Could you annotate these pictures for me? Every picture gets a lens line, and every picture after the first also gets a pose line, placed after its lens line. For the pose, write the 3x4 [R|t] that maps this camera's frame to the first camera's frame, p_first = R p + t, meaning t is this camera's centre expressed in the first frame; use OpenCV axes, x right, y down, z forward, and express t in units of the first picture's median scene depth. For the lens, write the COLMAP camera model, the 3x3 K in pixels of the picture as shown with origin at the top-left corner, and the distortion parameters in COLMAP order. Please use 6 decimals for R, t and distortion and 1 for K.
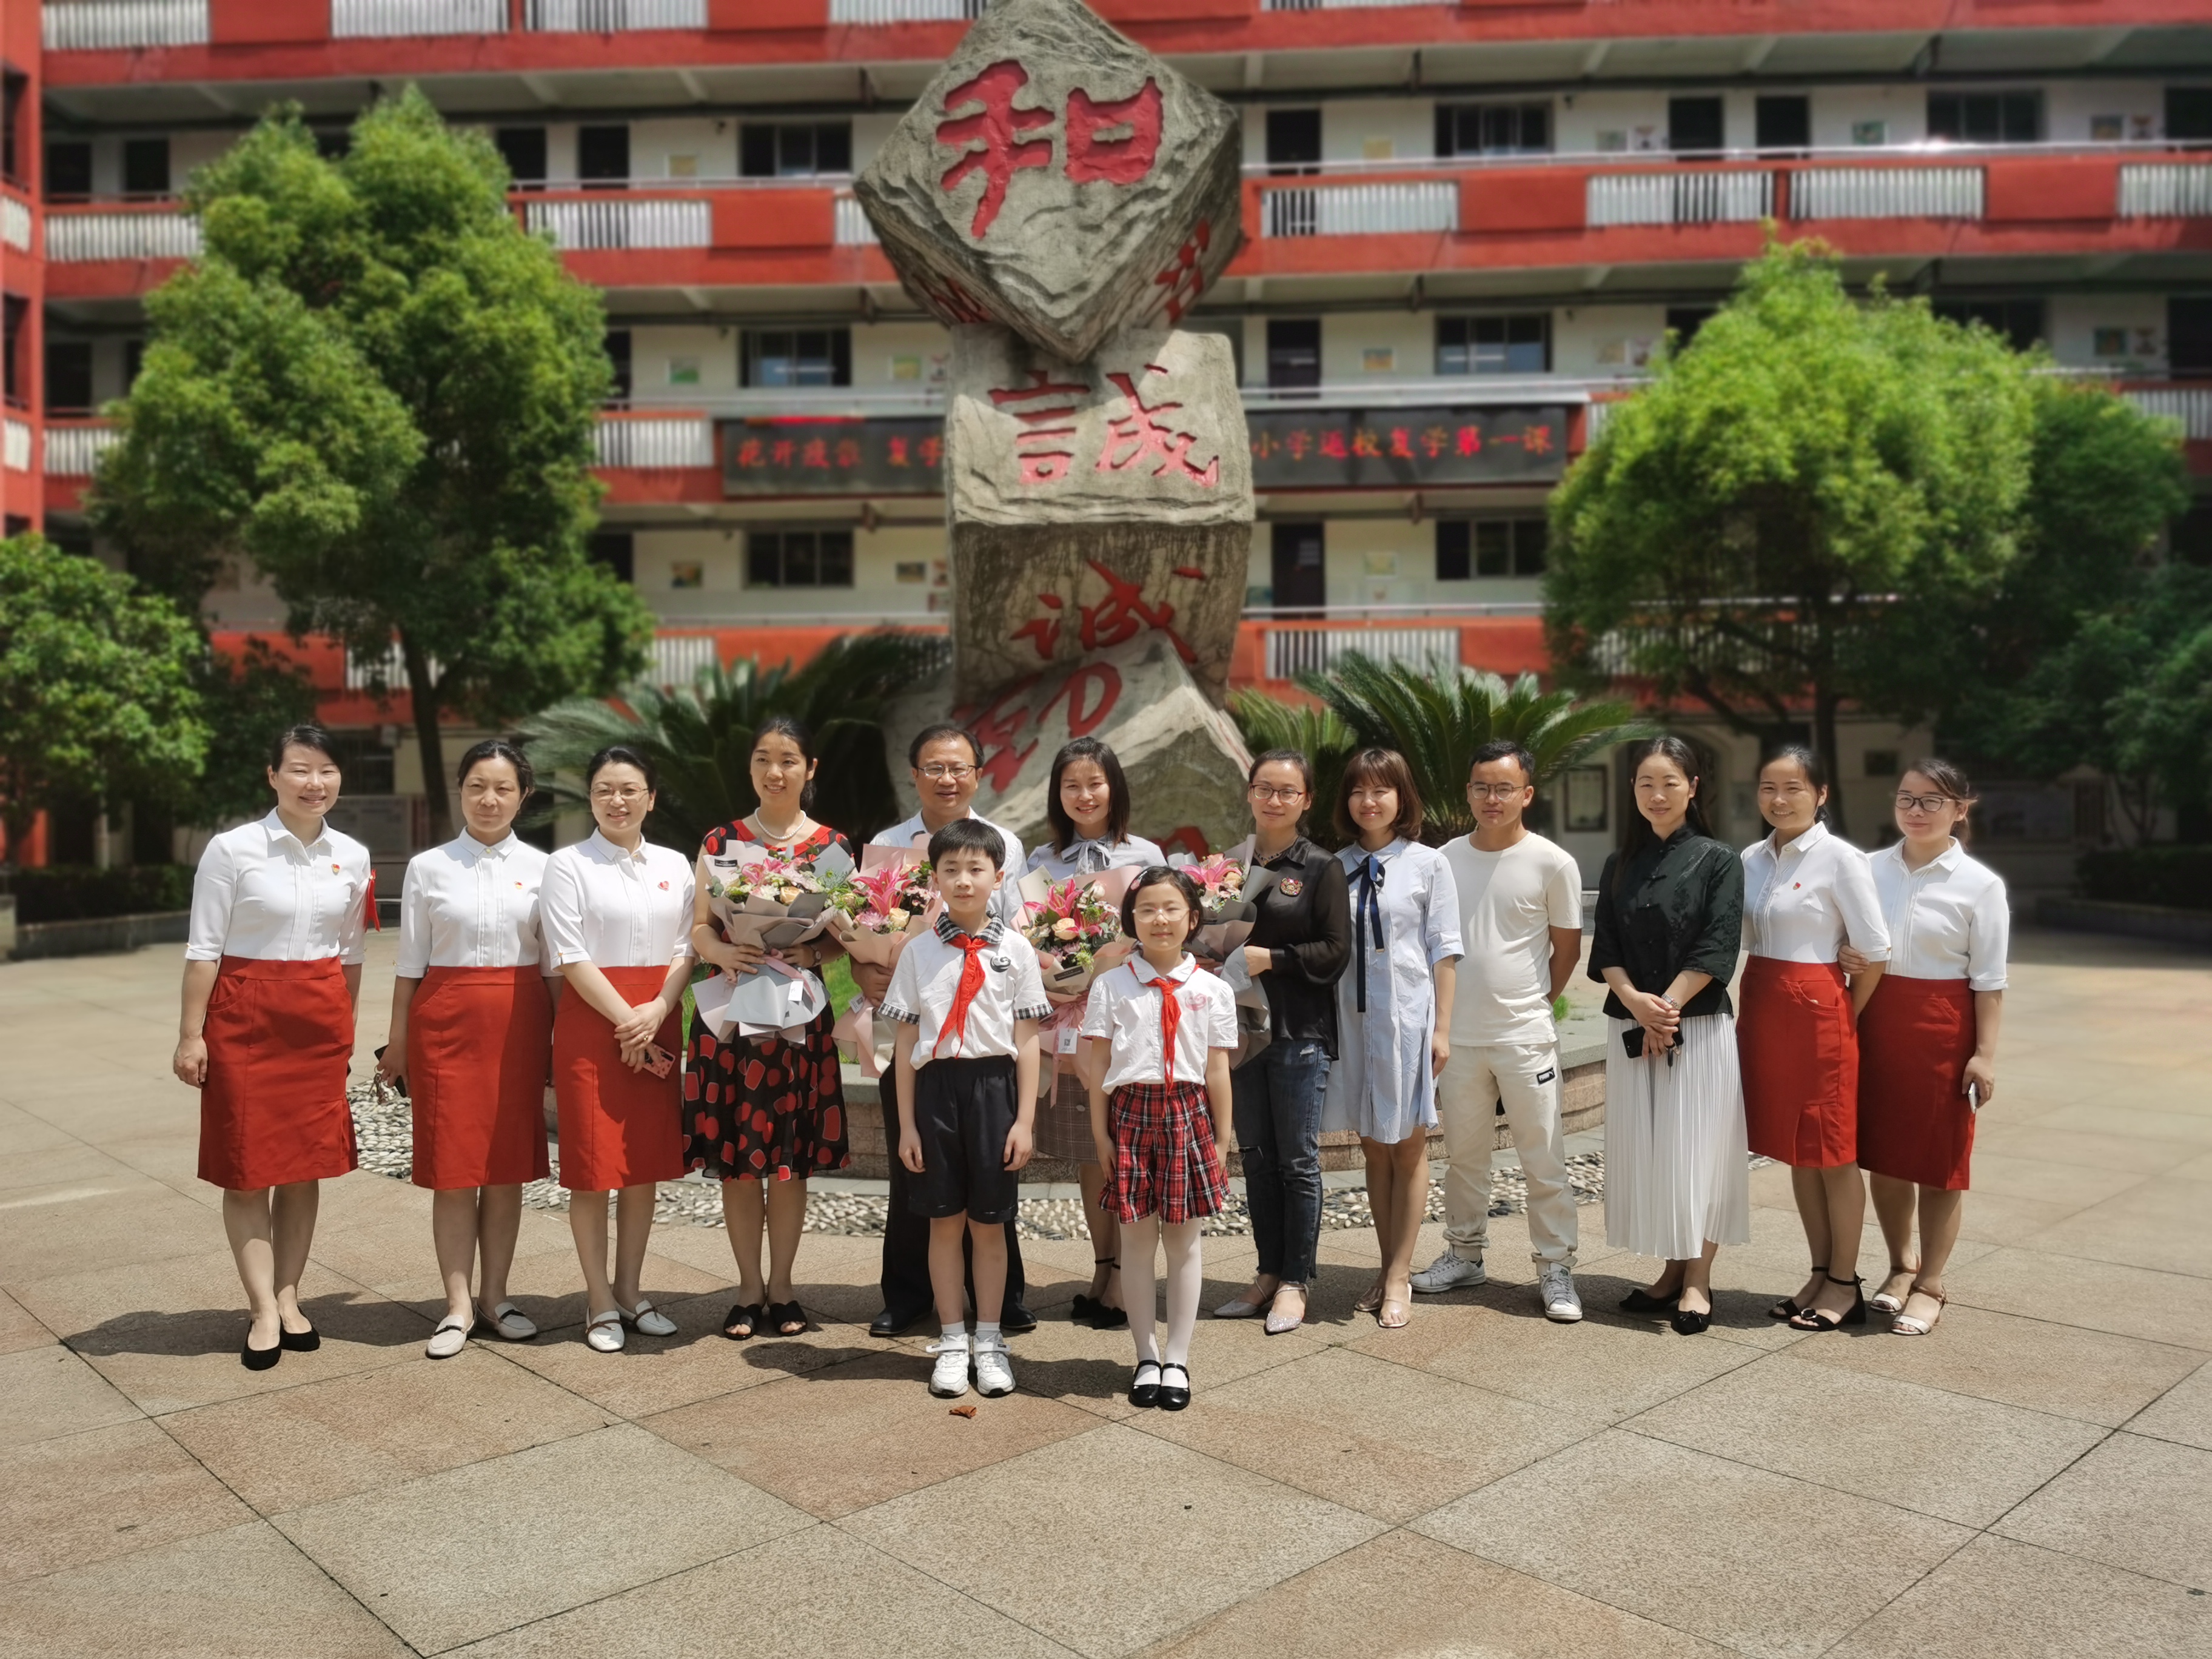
lens RADIAL K [[1736.7, 0, 1098.5], [0, 1736.7, 796.2], [0, 0, 1]] dist [0.085297, -0.001659]
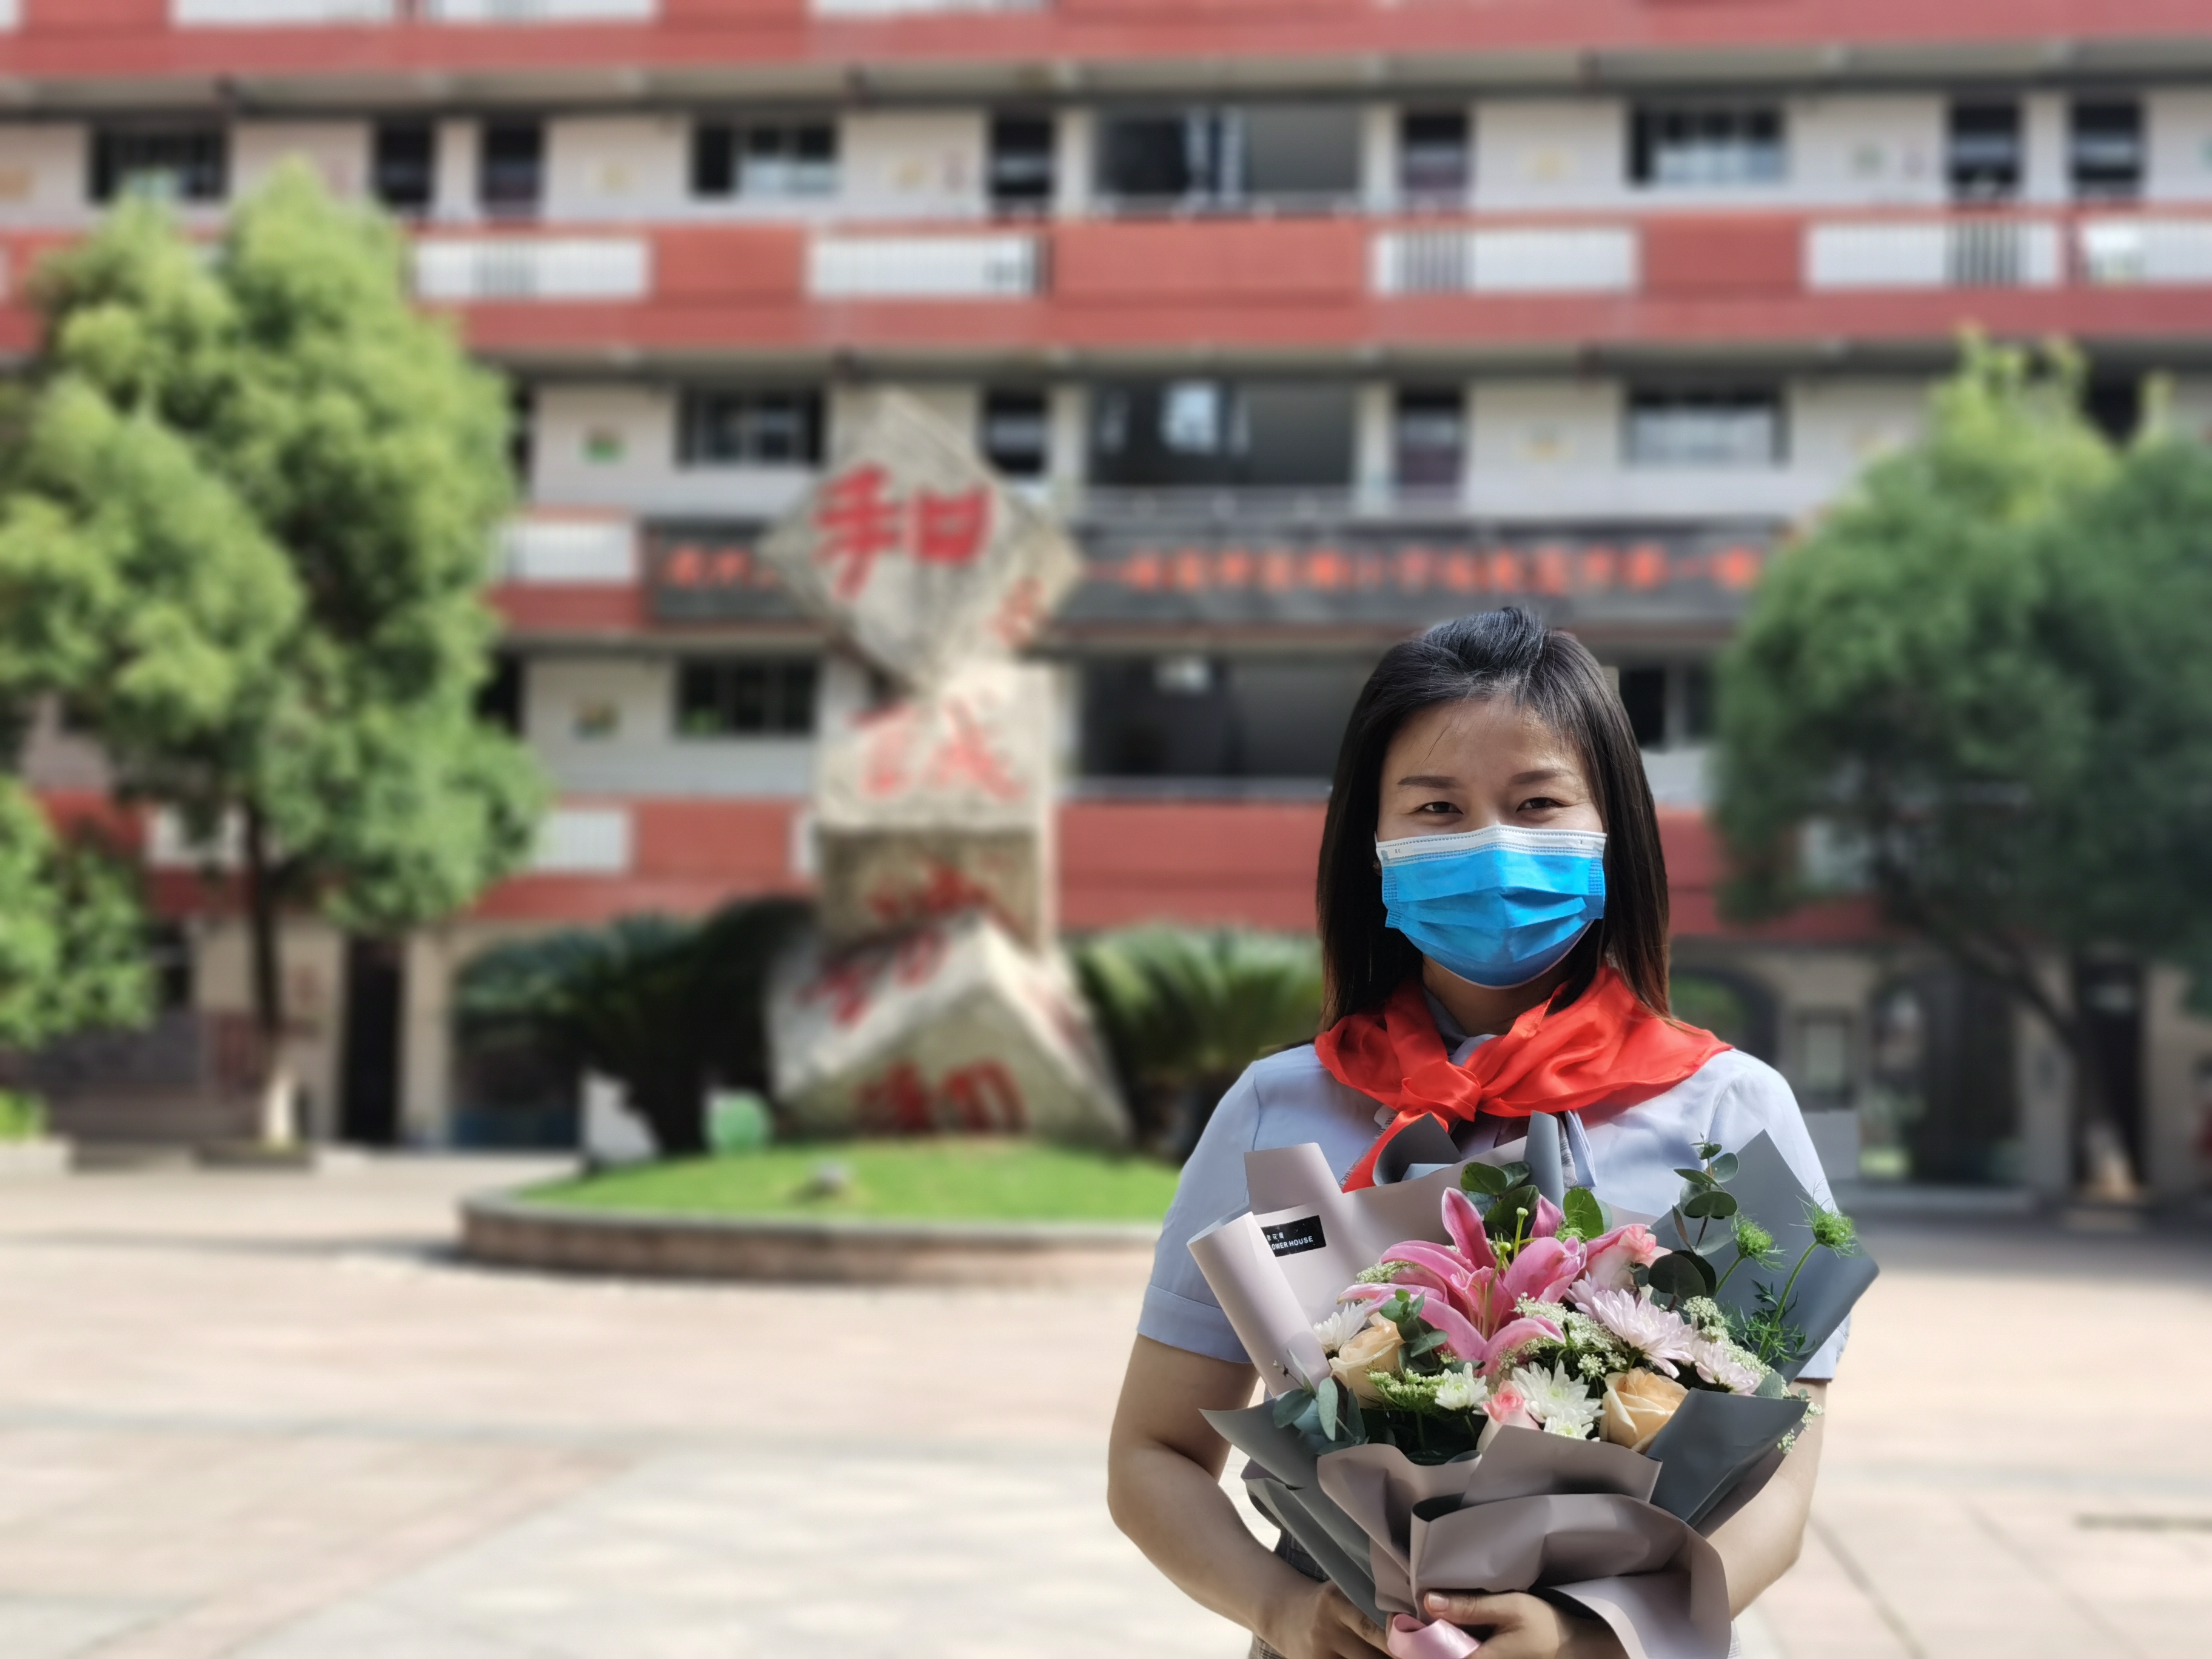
lens RADIAL K [[3482.7, 0, 1170.2], [0, 3482.7, 838.7], [0, 0, 1]] dist [-0.035323, 0.529893]
pose [[0.997946, 0.021274, -0.060427, 0.322903], [-0.024599, 0.998193, -0.054832, -0.008016], [0.059151, 0.056206, 0.996665, -1.501744]]
